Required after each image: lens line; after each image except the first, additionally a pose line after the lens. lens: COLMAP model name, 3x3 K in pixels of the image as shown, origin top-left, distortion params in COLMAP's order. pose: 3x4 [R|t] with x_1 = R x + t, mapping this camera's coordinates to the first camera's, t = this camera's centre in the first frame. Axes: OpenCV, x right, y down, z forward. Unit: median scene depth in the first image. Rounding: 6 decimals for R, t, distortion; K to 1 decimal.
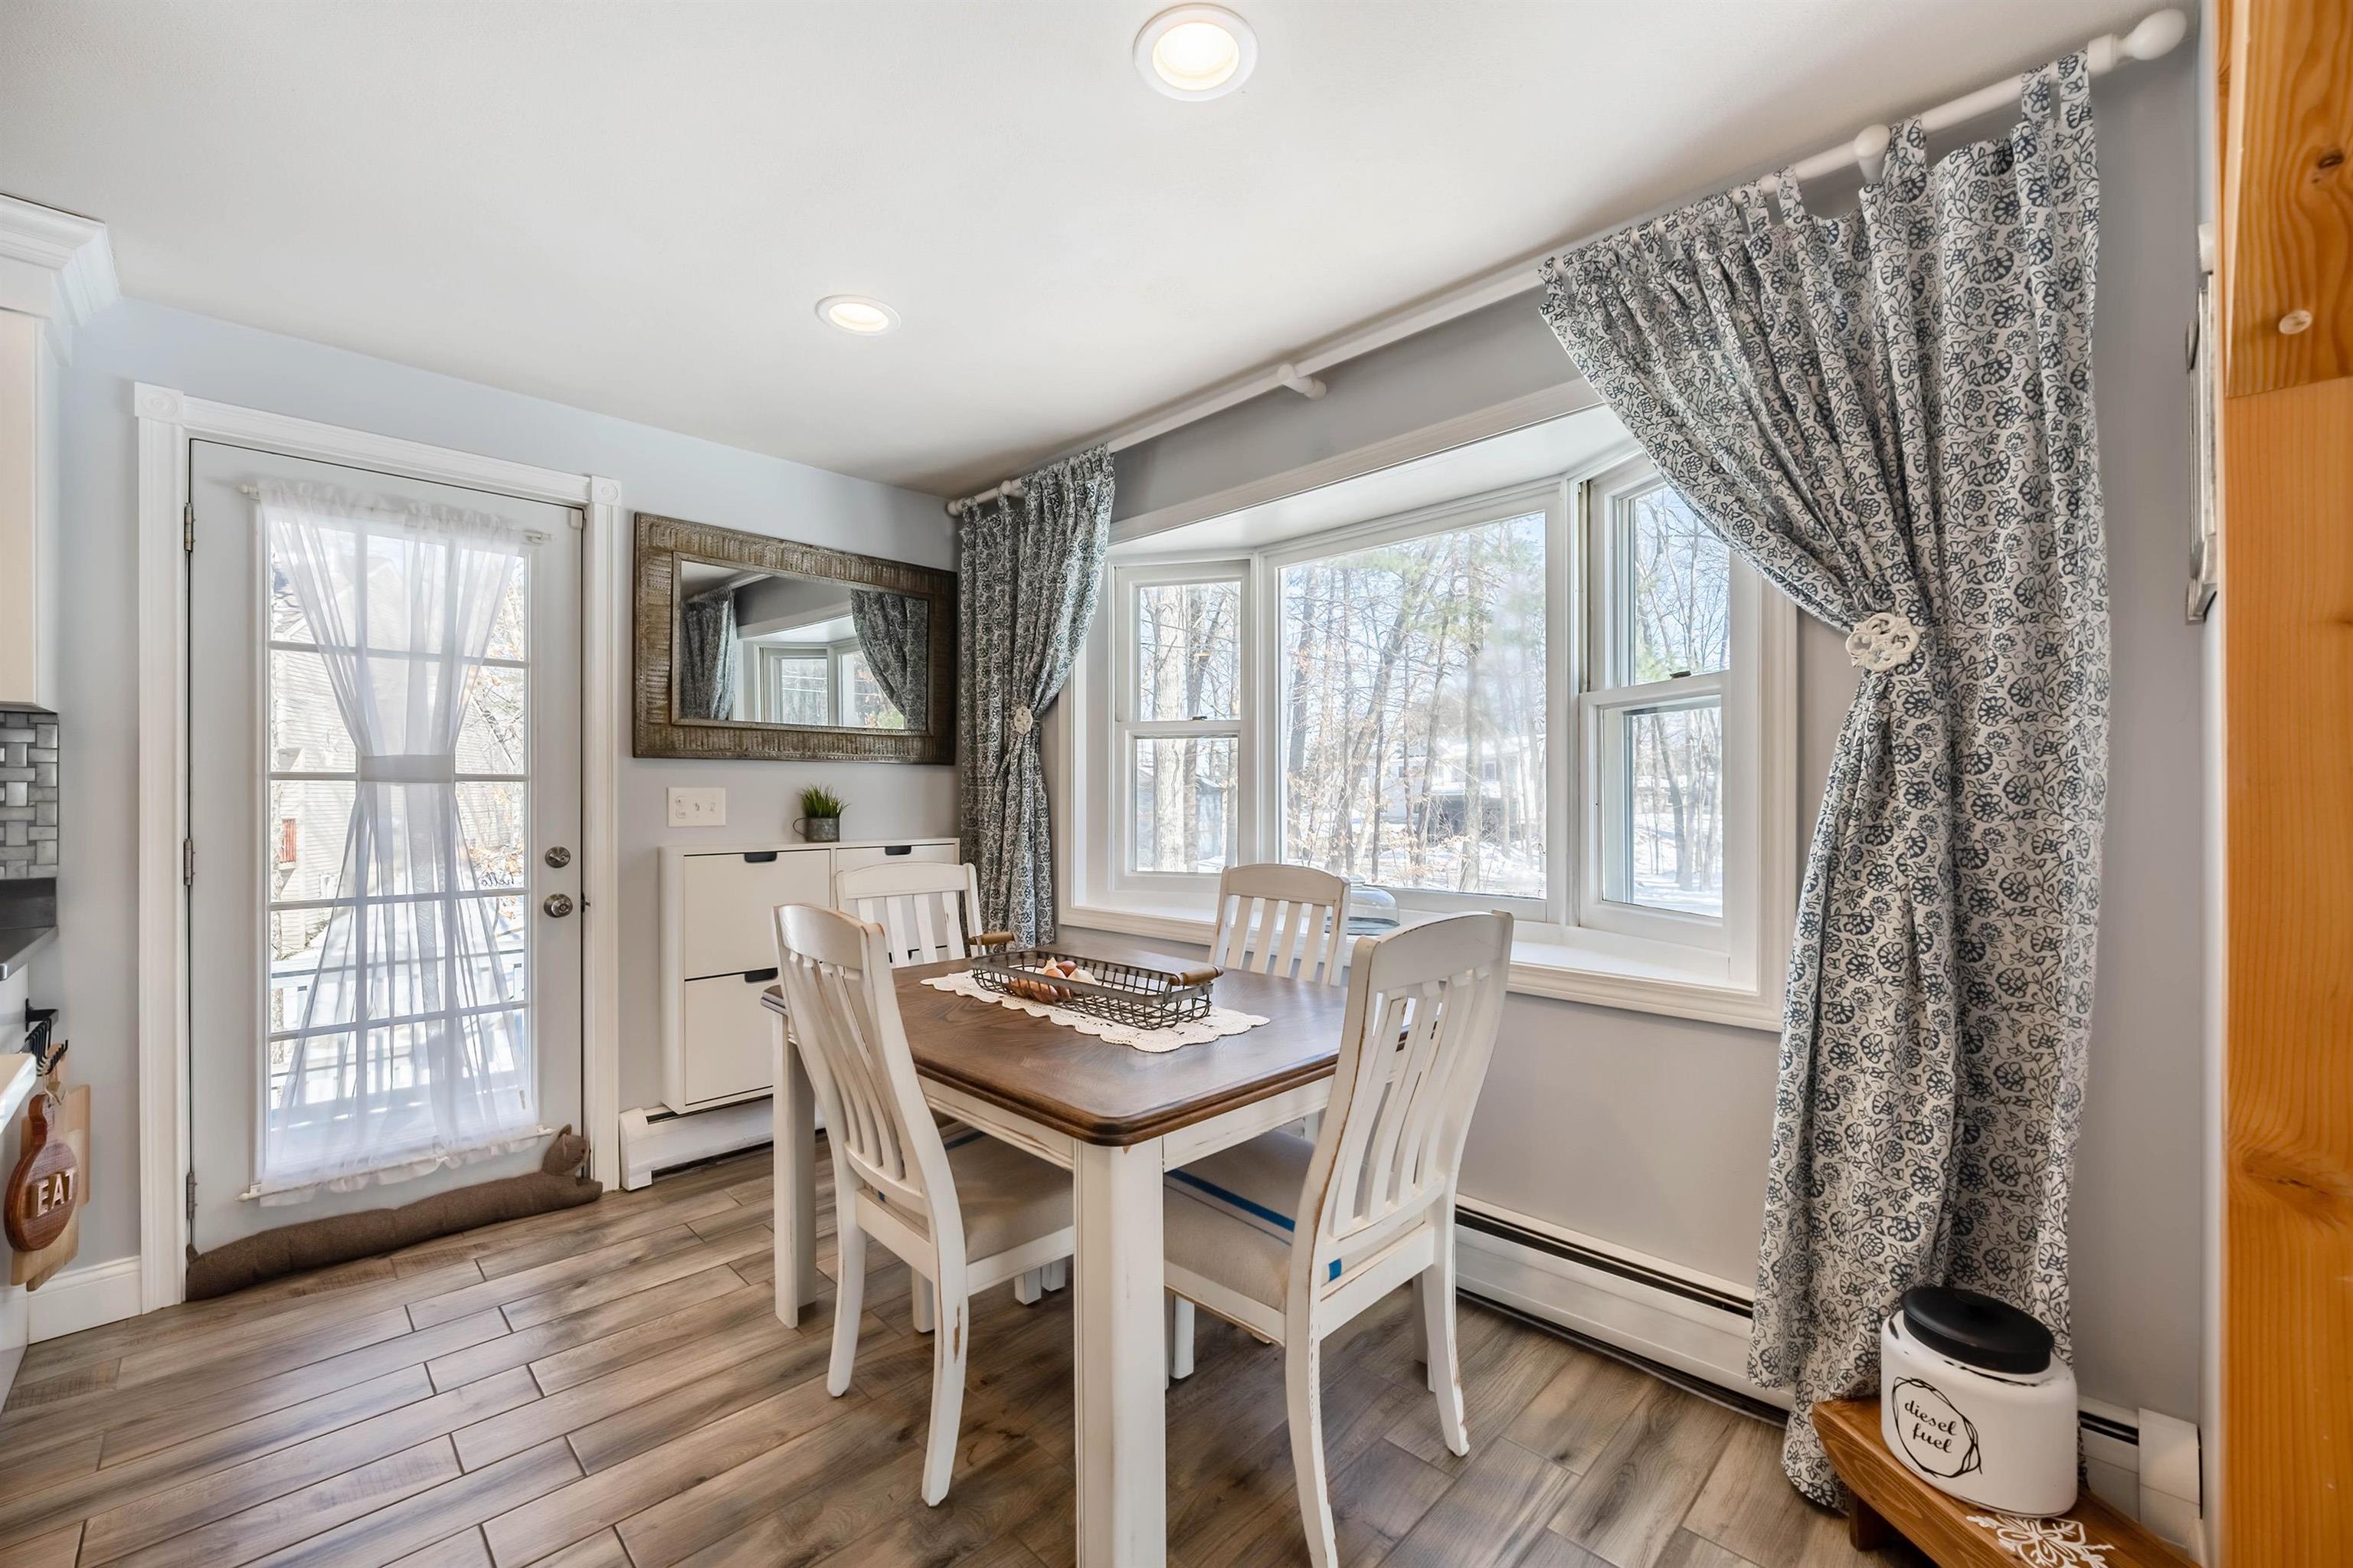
lens RADIAL K [[953.4, 0, 1180.6], [0, 953.4, 792.9], [0, 0, 1]] dist [-0.007059, 0.000967]
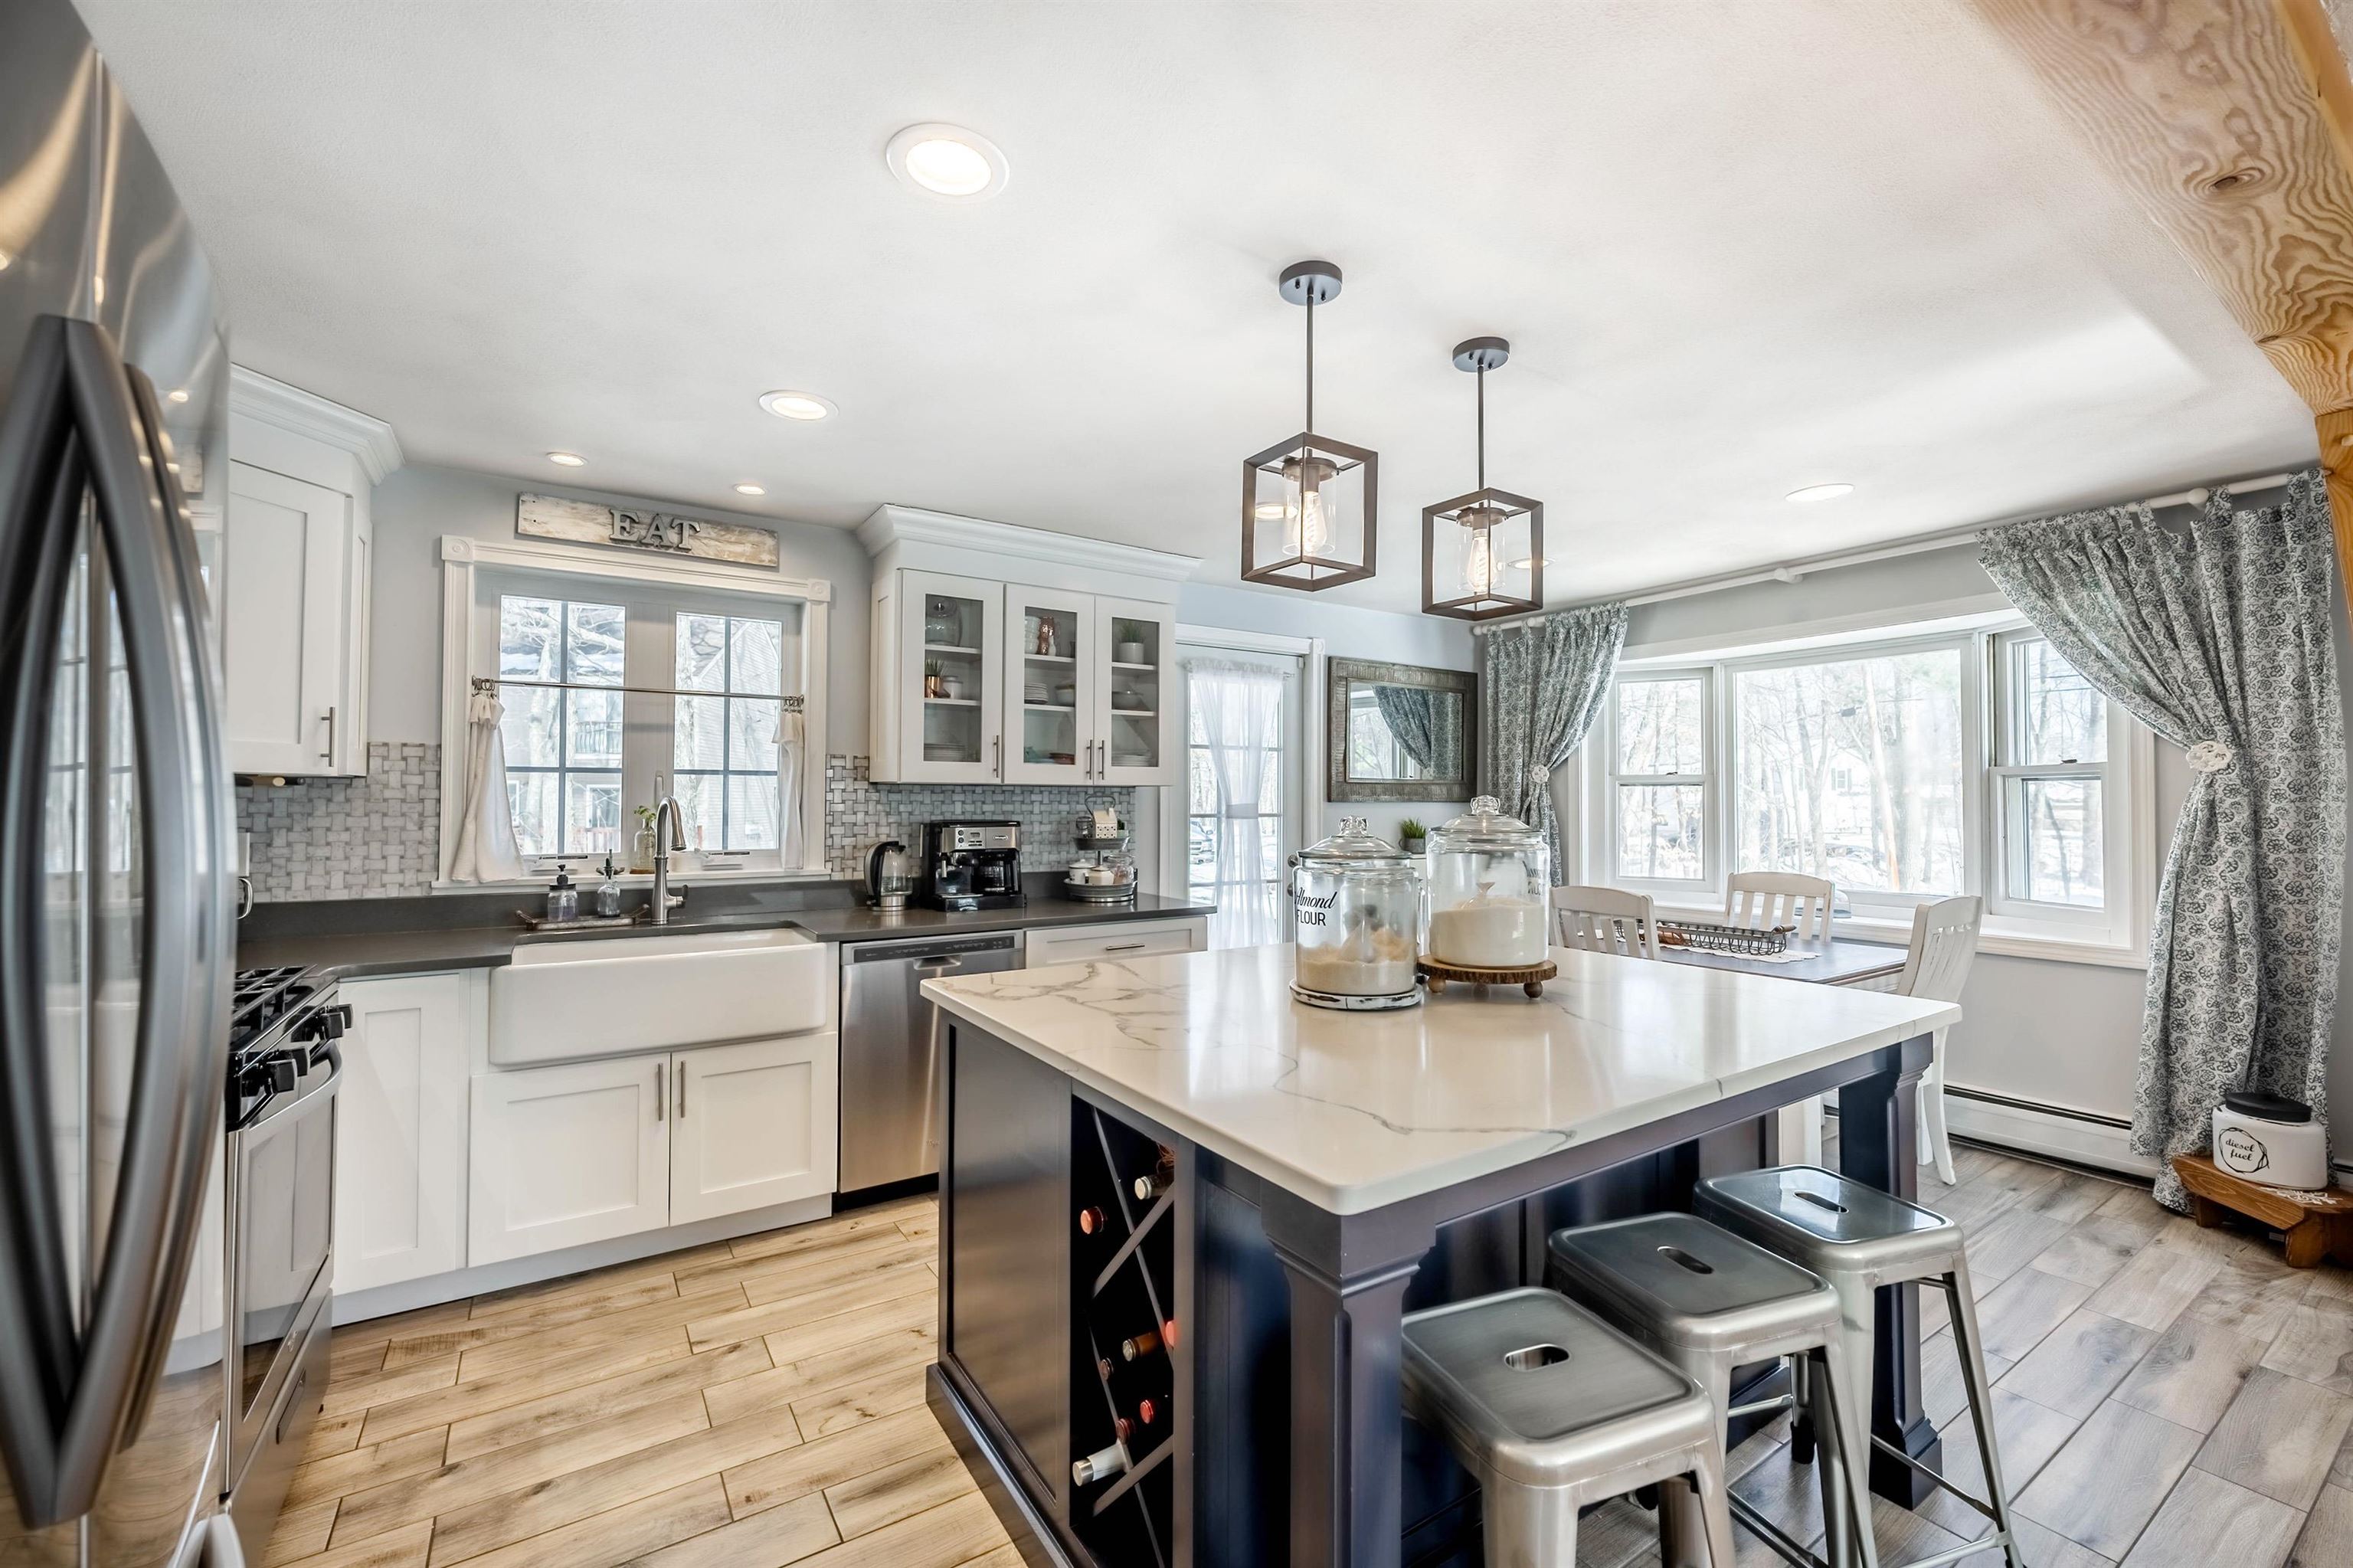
lens RADIAL K [[953.4, 0, 1182.2], [0, 953.4, 784.3], [0, 0, 1]] dist [-0.007059, 0.000967]
pose [[0.976547, -0.002781, -0.215285, -0.615176], [-0.001174, 0.999833, -0.018242, -0.050333], [0.215300, 0.018066, 0.976381, -0.924419]]
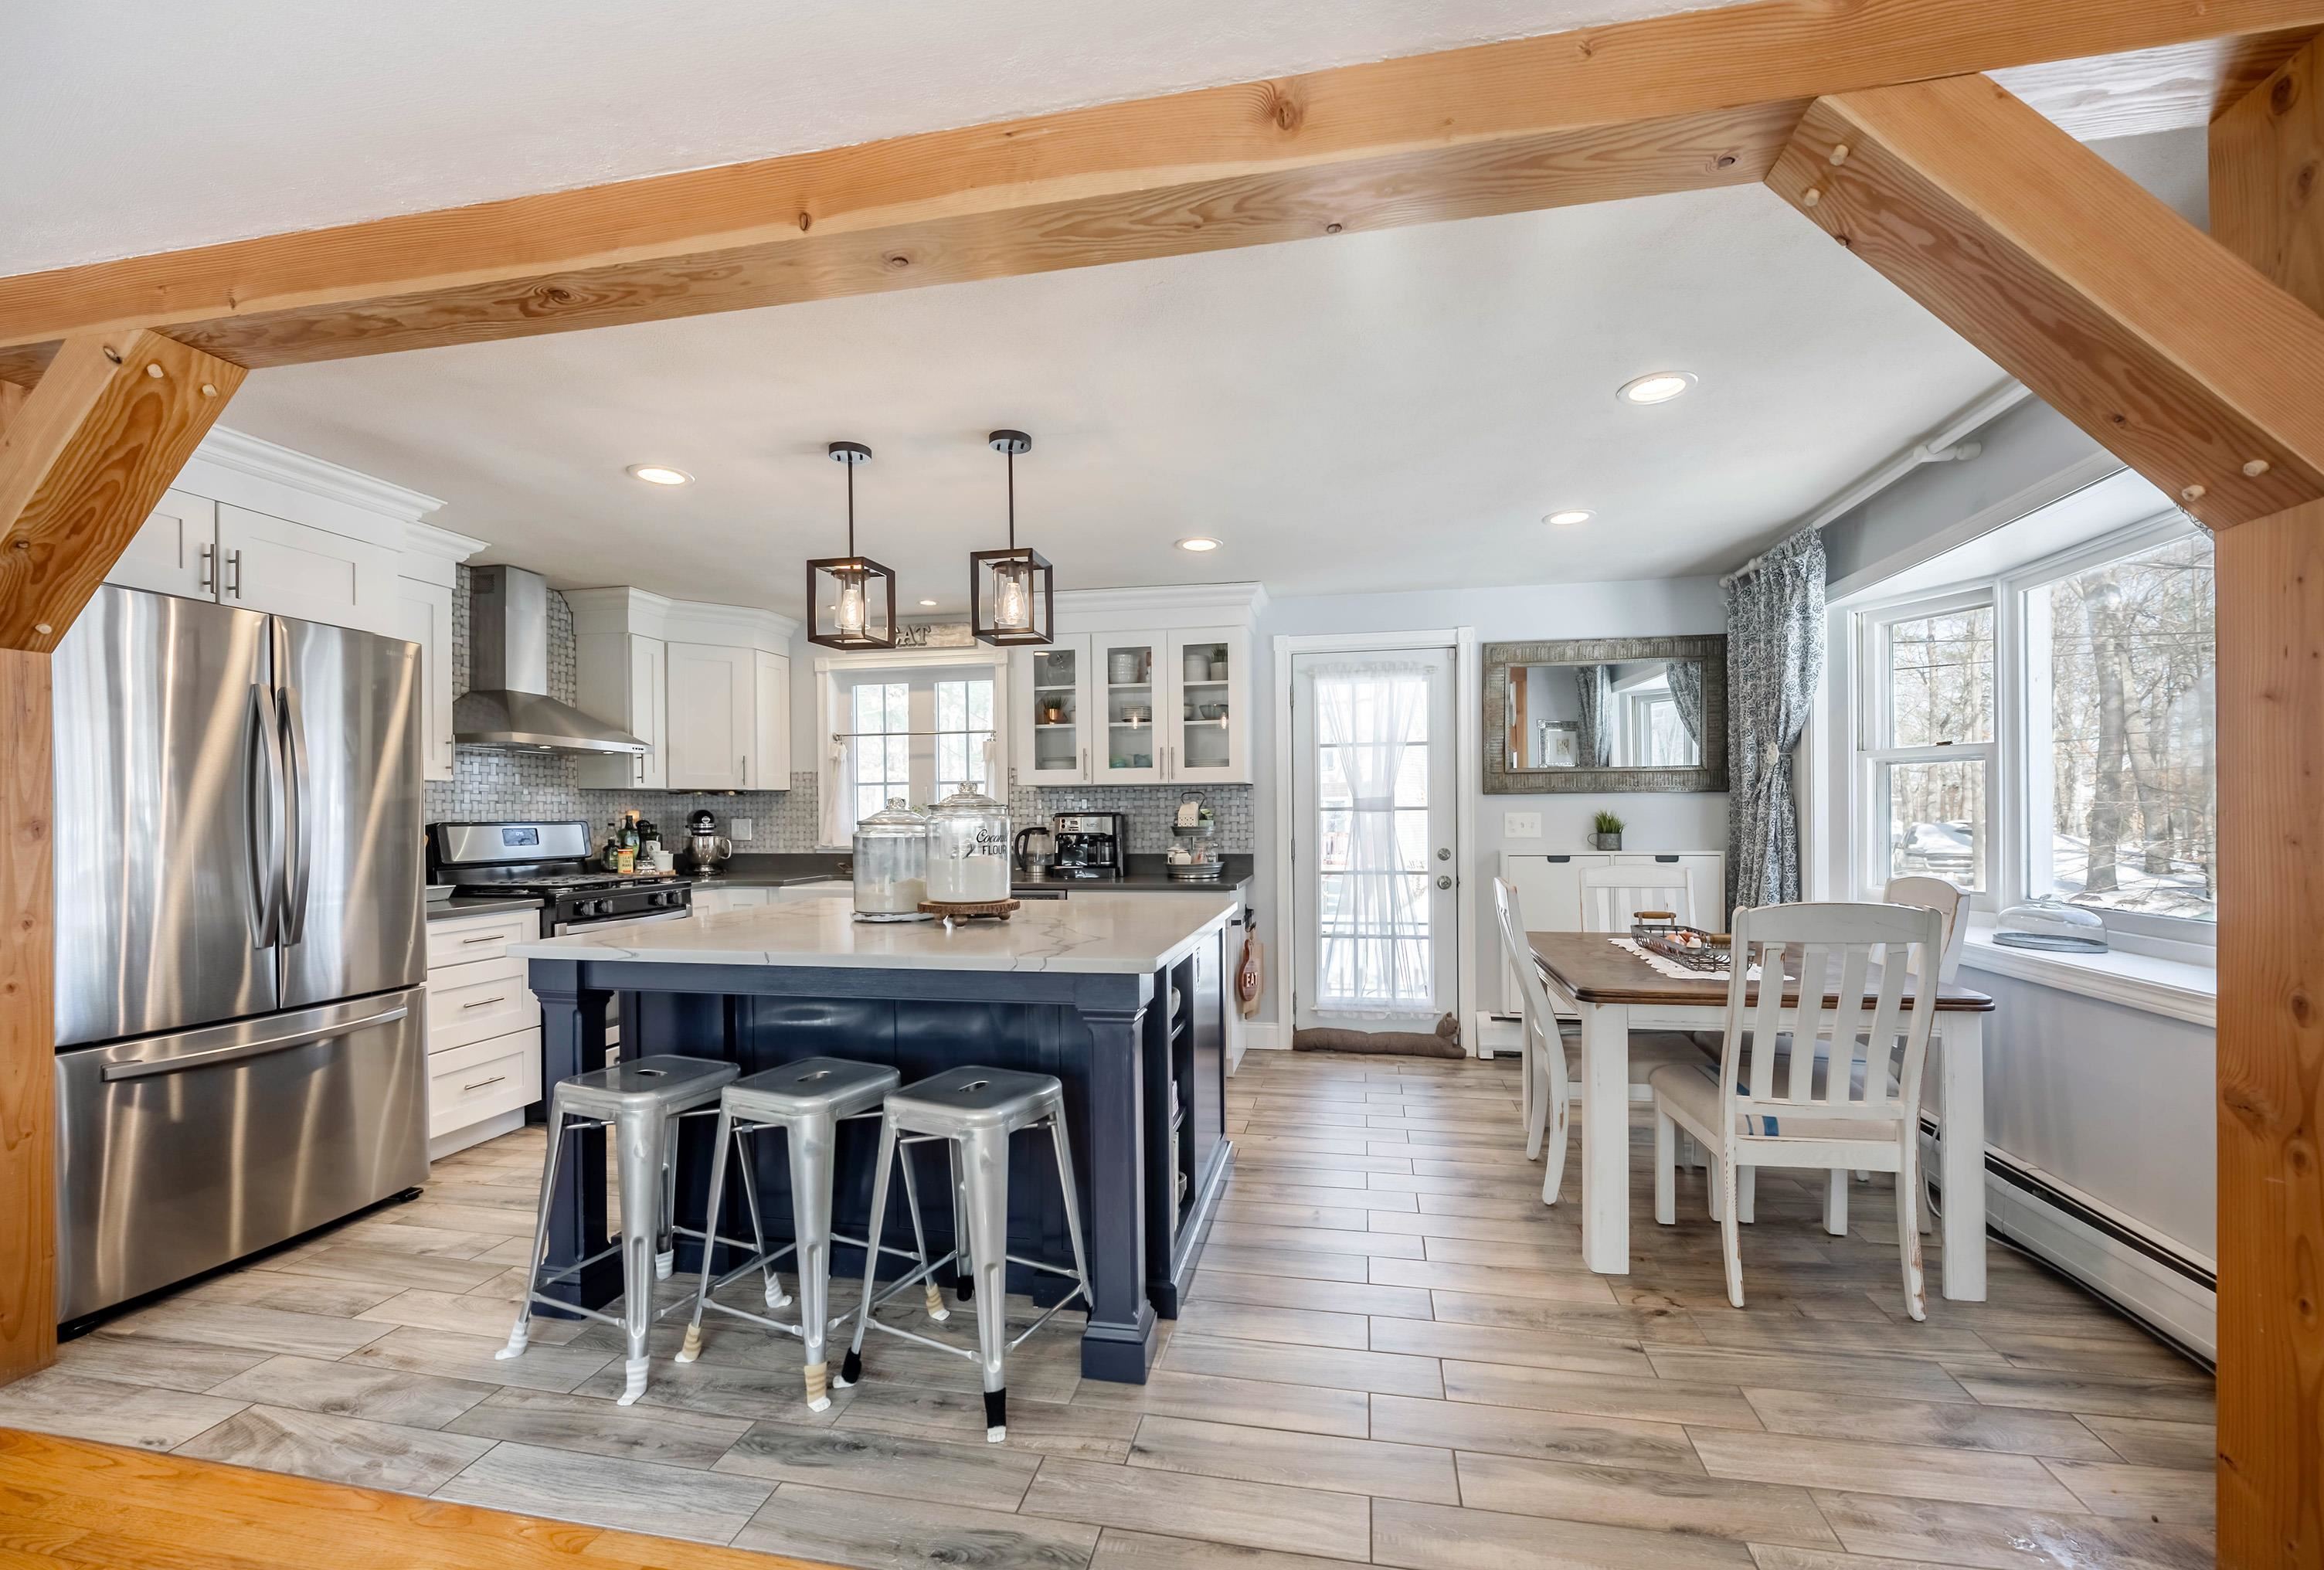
lens RADIAL K [[941.7, 0, 1174.7], [0, 941.7, 816.7], [0, 0, 1]] dist [-0.007059, 0.000967]
pose [[0.555047, -0.002974, -0.831814, 0.624536], [0.009049, 0.999956, 0.002463, -0.010744], [0.831770, -0.008894, 0.555049, -0.442239]]
